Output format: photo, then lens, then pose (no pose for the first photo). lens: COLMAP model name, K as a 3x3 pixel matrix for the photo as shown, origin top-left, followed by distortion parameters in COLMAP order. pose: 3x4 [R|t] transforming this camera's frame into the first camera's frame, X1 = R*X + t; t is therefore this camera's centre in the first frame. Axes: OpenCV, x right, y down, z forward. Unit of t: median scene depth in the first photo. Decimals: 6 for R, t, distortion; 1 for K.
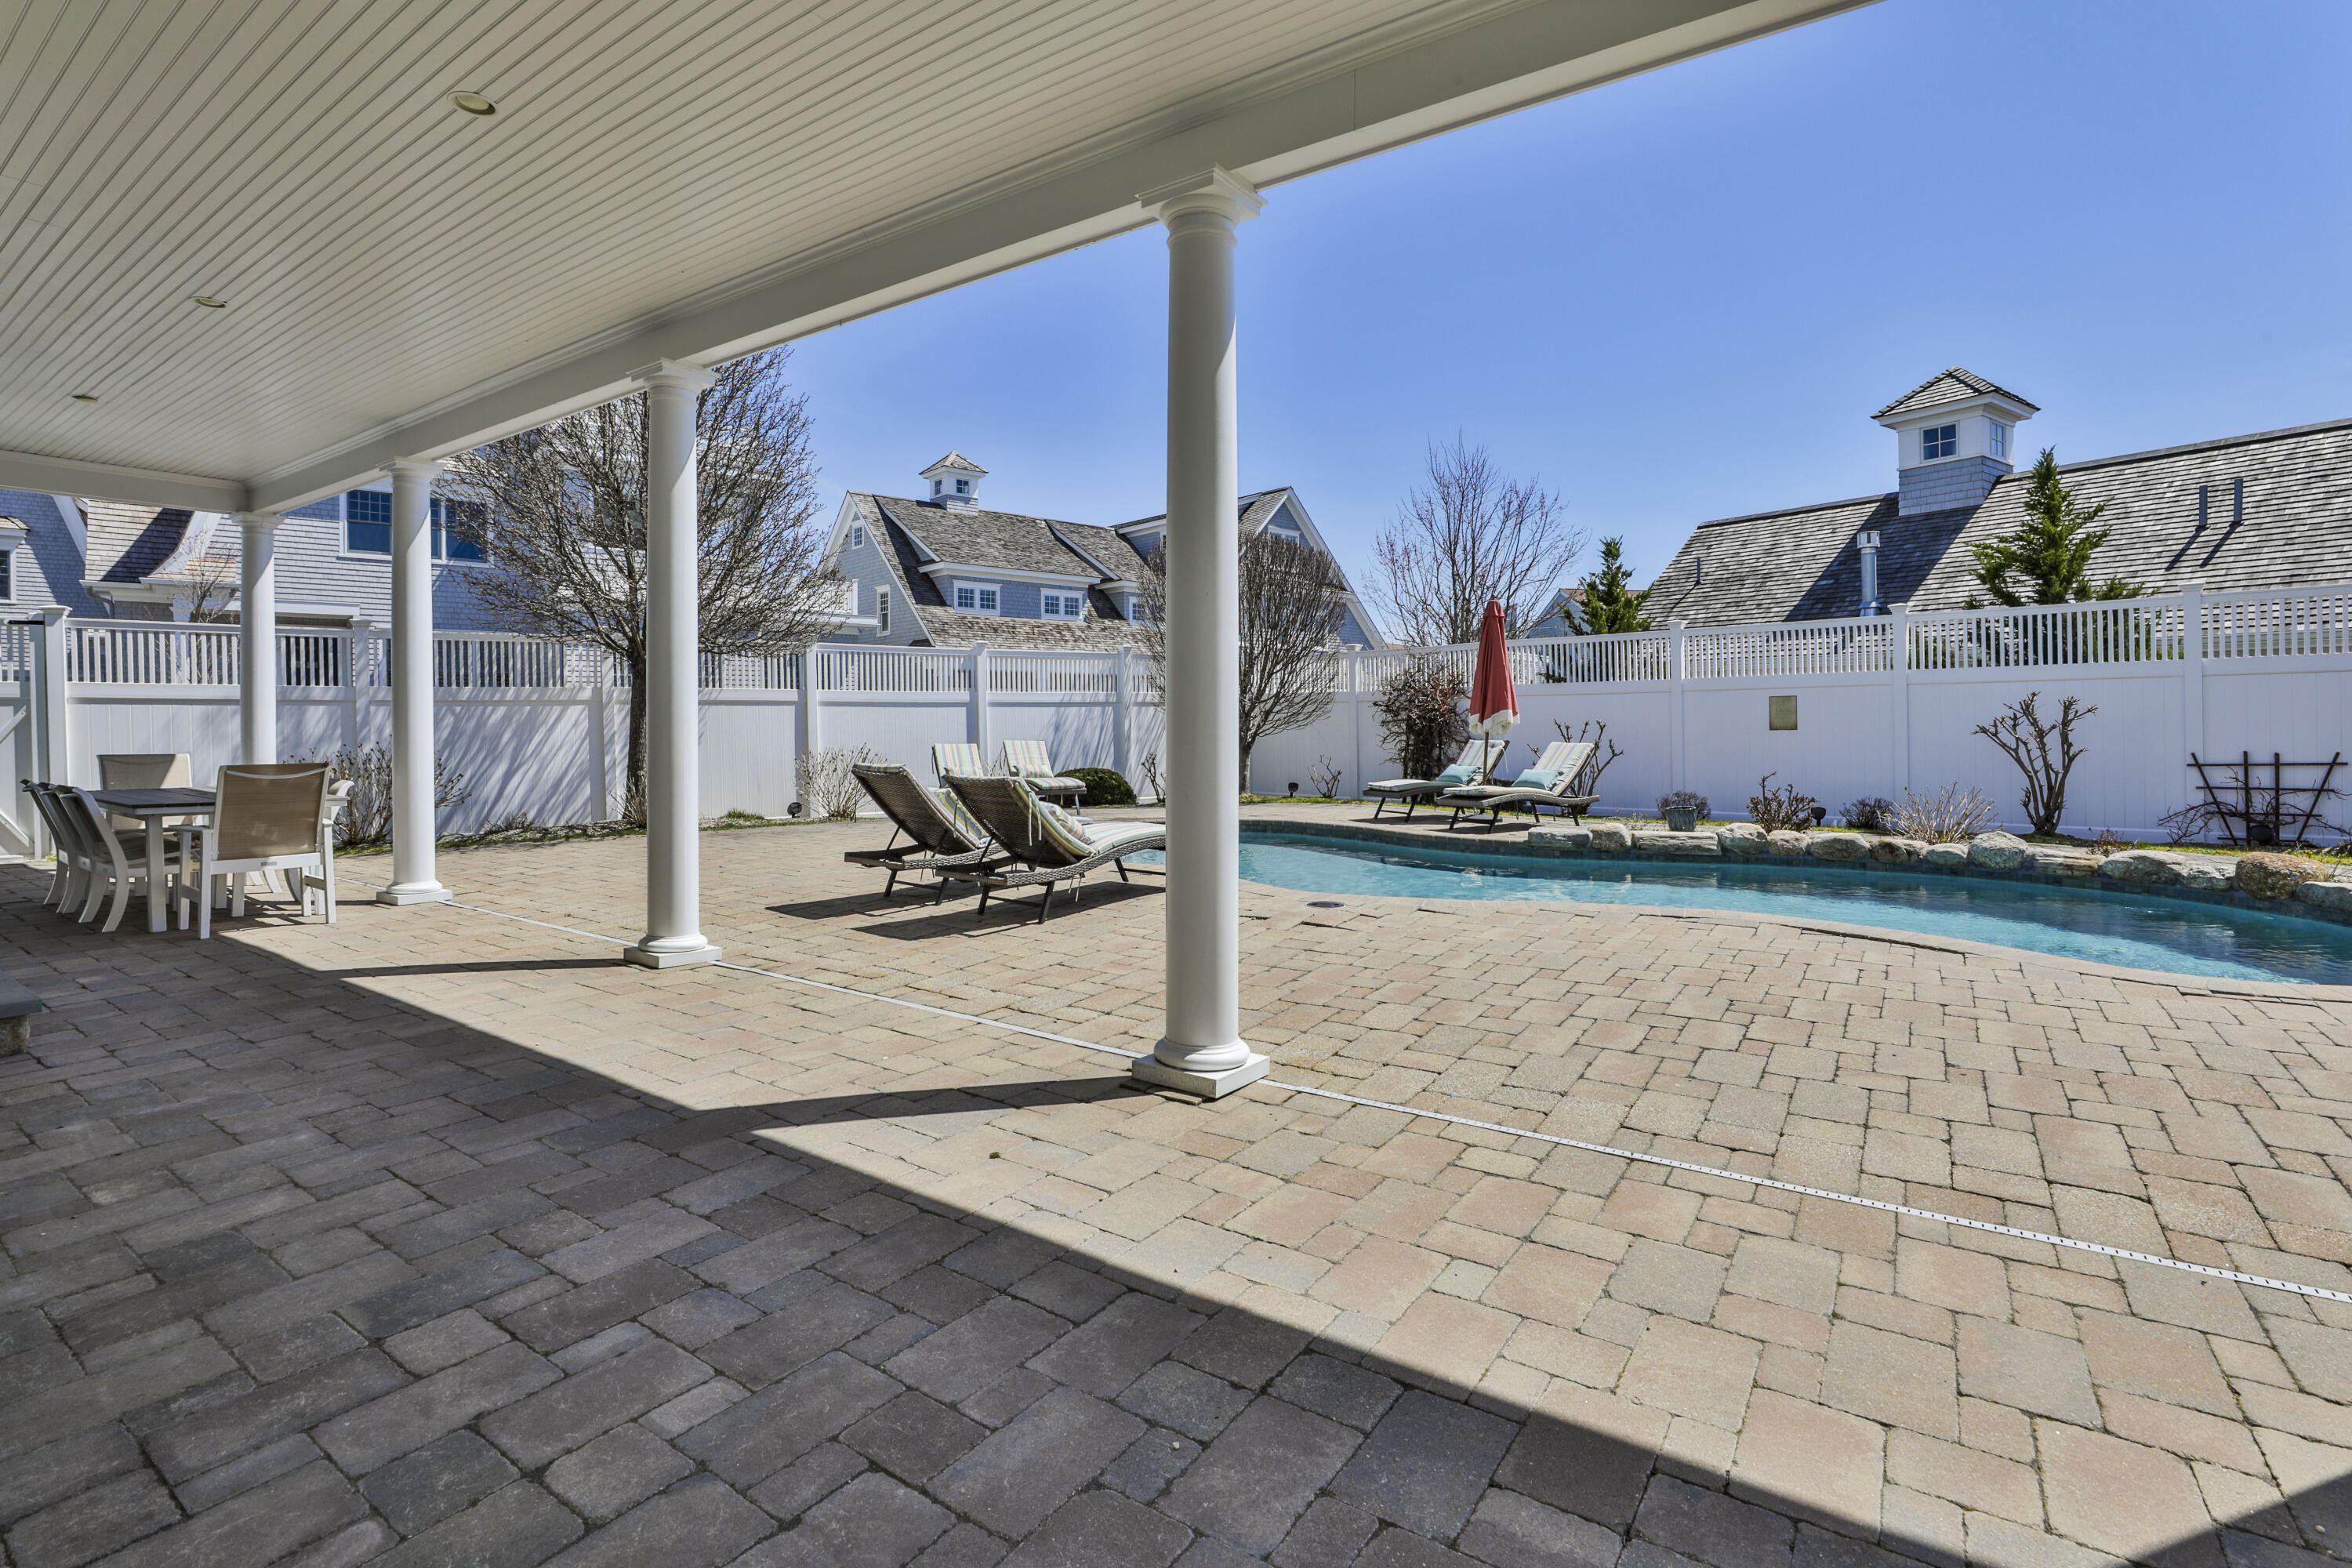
lens RADIAL K [[1106.0, 0, 1164.8], [0, 1106.0, 750.9], [0, 0, 1]] dist [-0.019331, 0.004470]
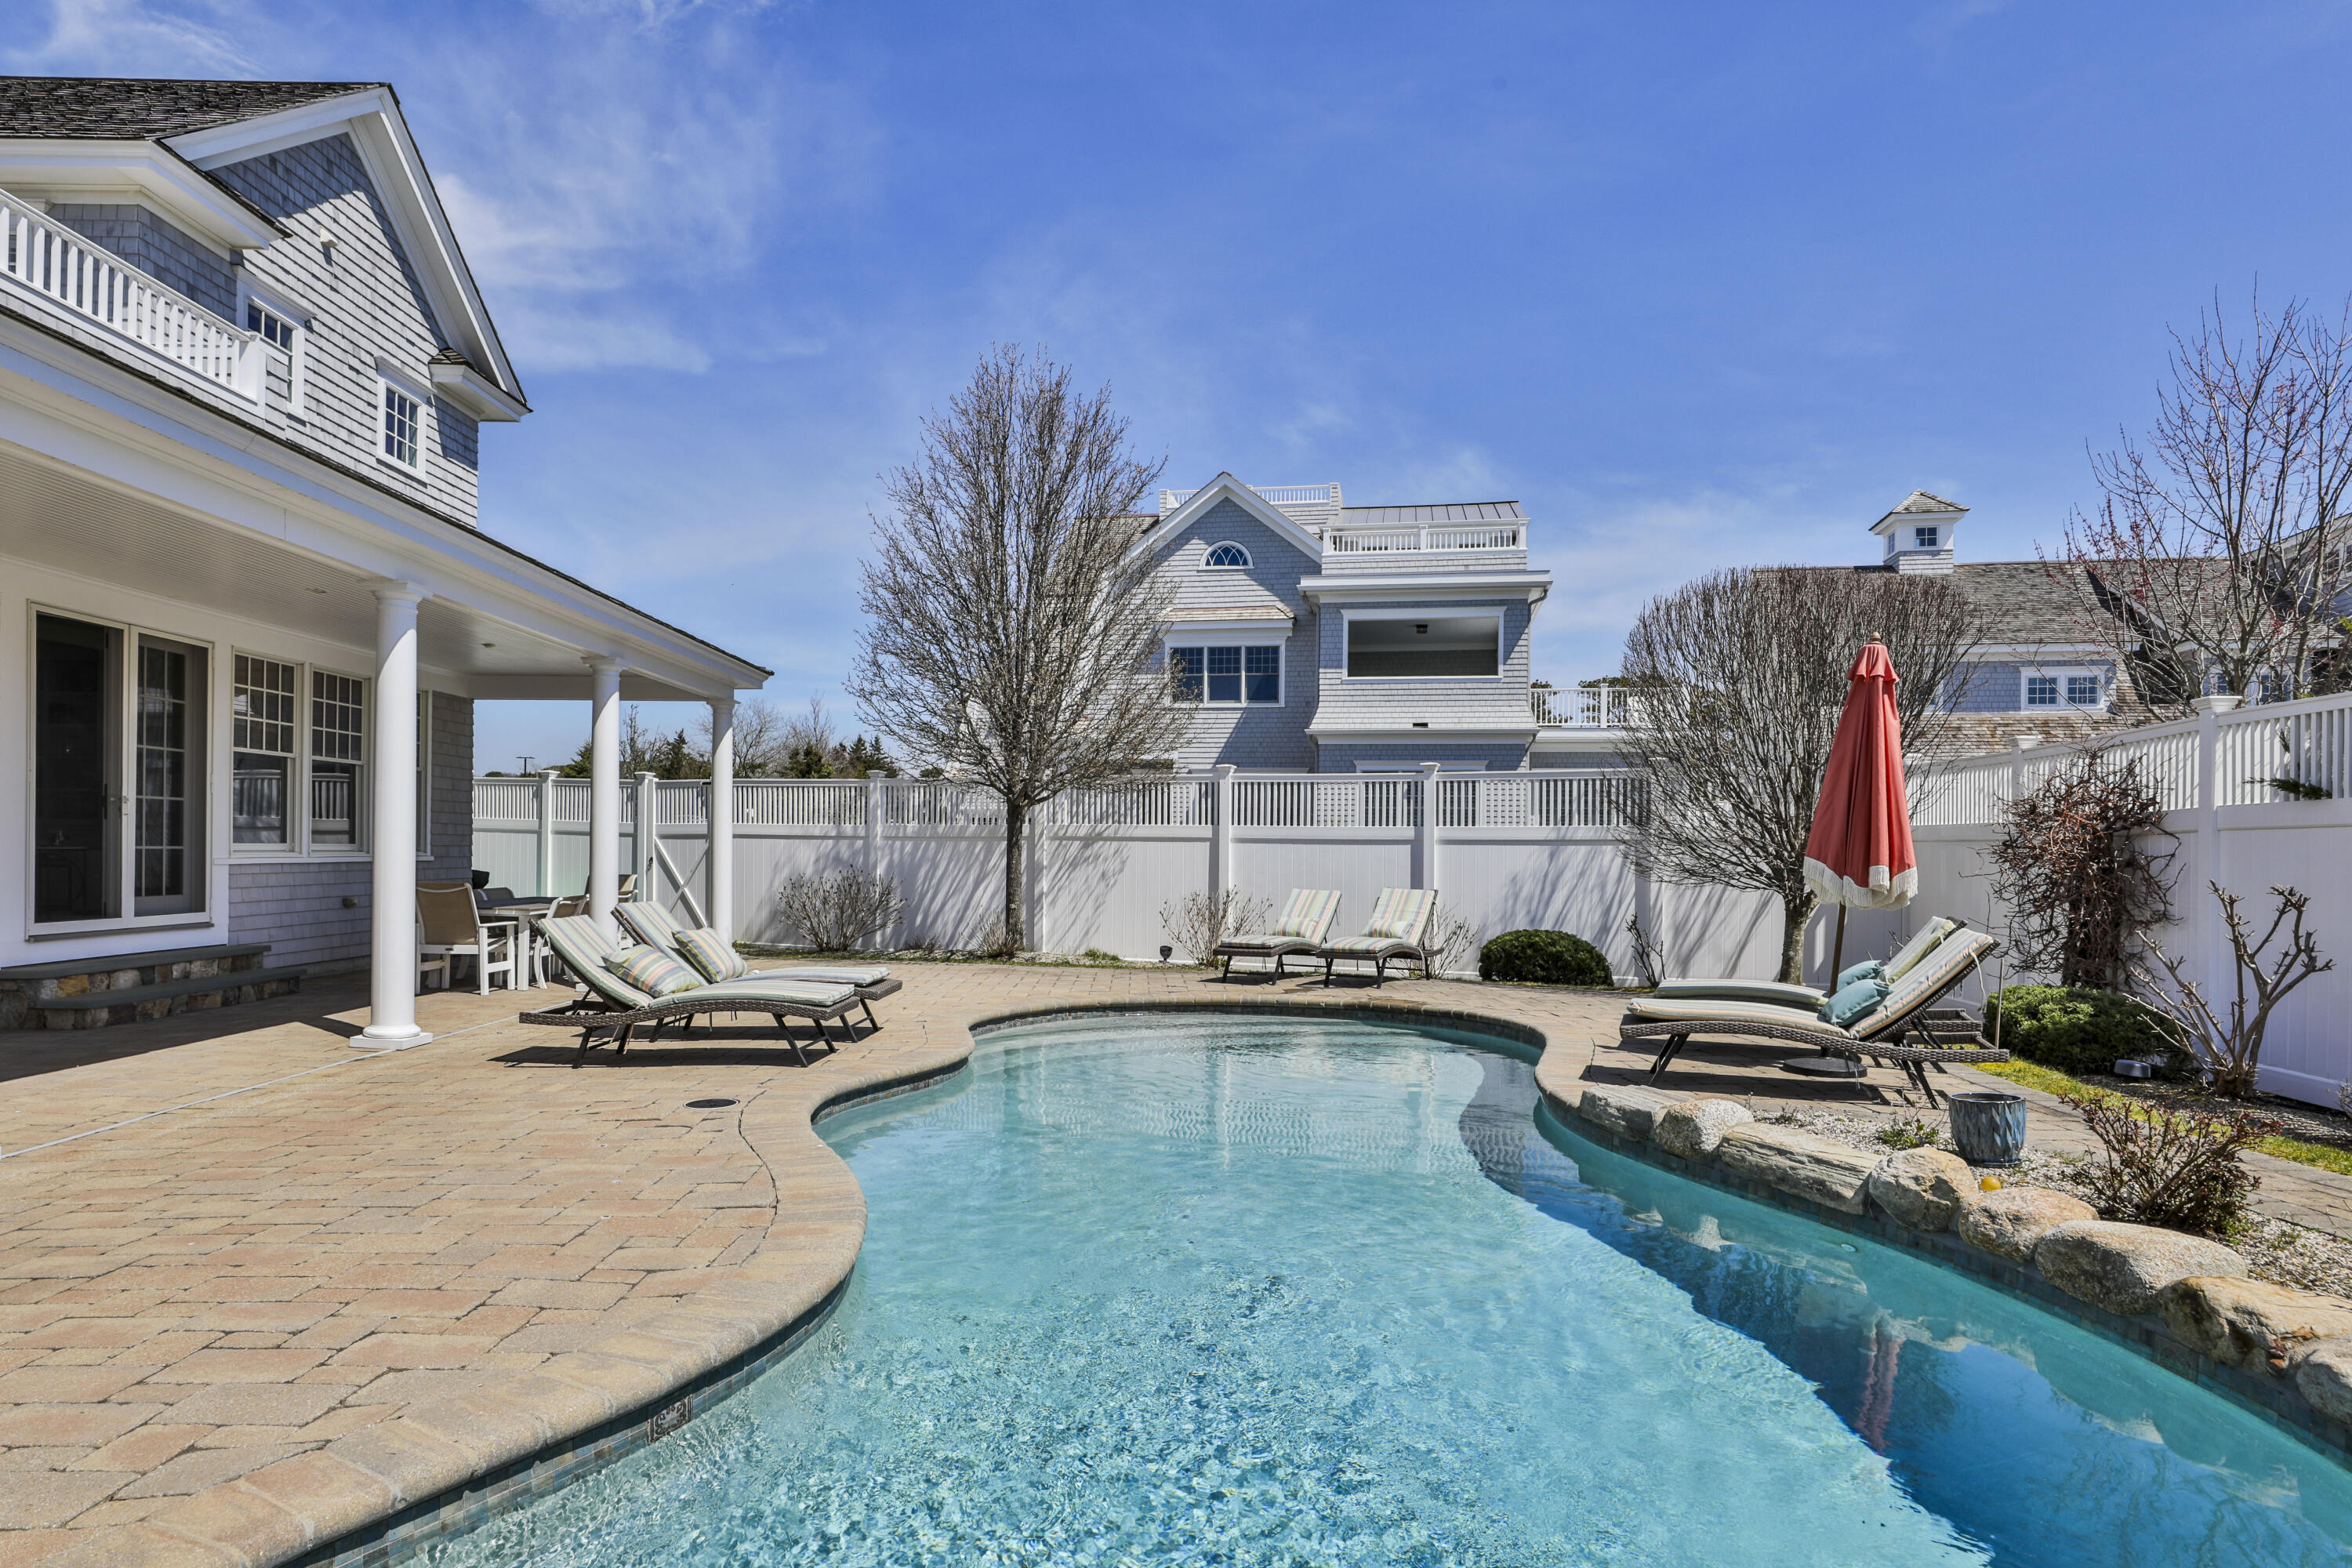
lens RADIAL K [[1271.2, 0, 1180.5], [0, 1271.2, 861.7], [0, 0, 1]] dist [-0.025082, -0.005380]
pose [[0.591946, 0.017890, -0.805779, 0.496660], [-0.036025, 0.999342, -0.004277, -0.018378], [0.805172, 0.031560, 0.592200, 0.342894]]
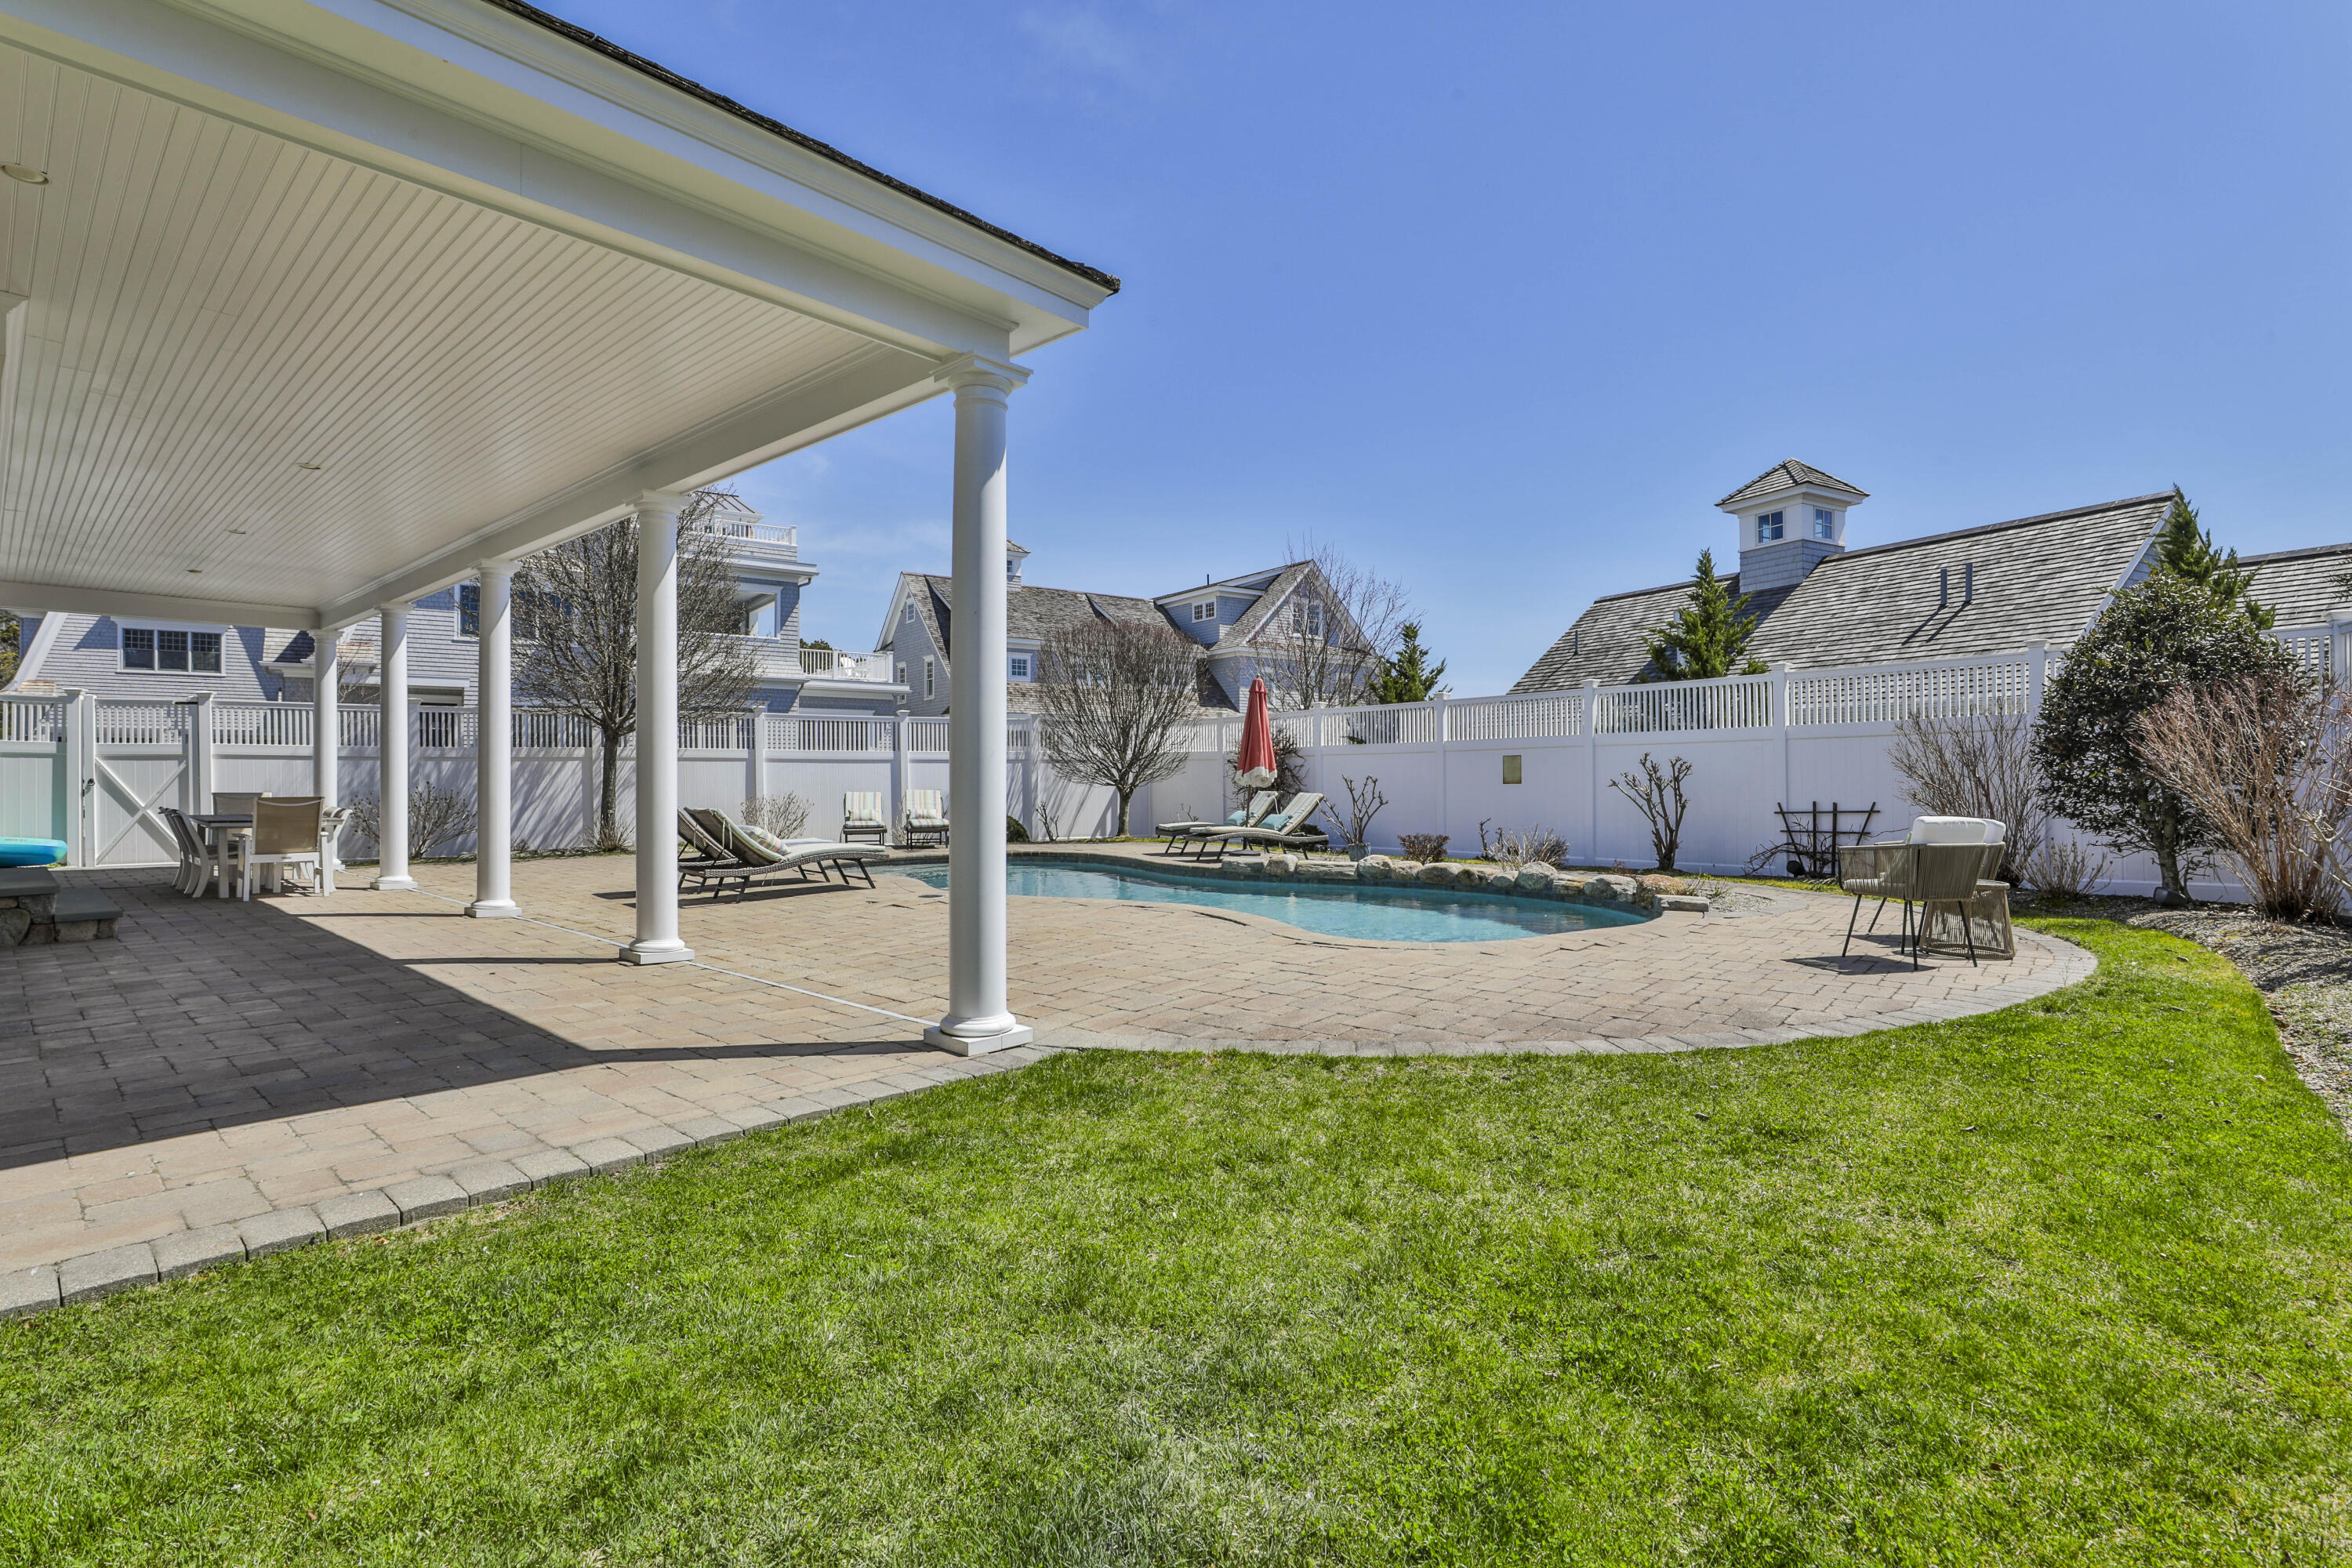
lens RADIAL K [[1106.0, 0, 1185.2], [0, 1106.0, 786.5], [0, 0, 1]] dist [-0.019331, 0.004470]
pose [[0.994246, 0.004956, -0.107011, 0.300443], [-0.007103, 0.999781, -0.019692, 0.009092], [0.106890, 0.020339, 0.994063, -0.209028]]
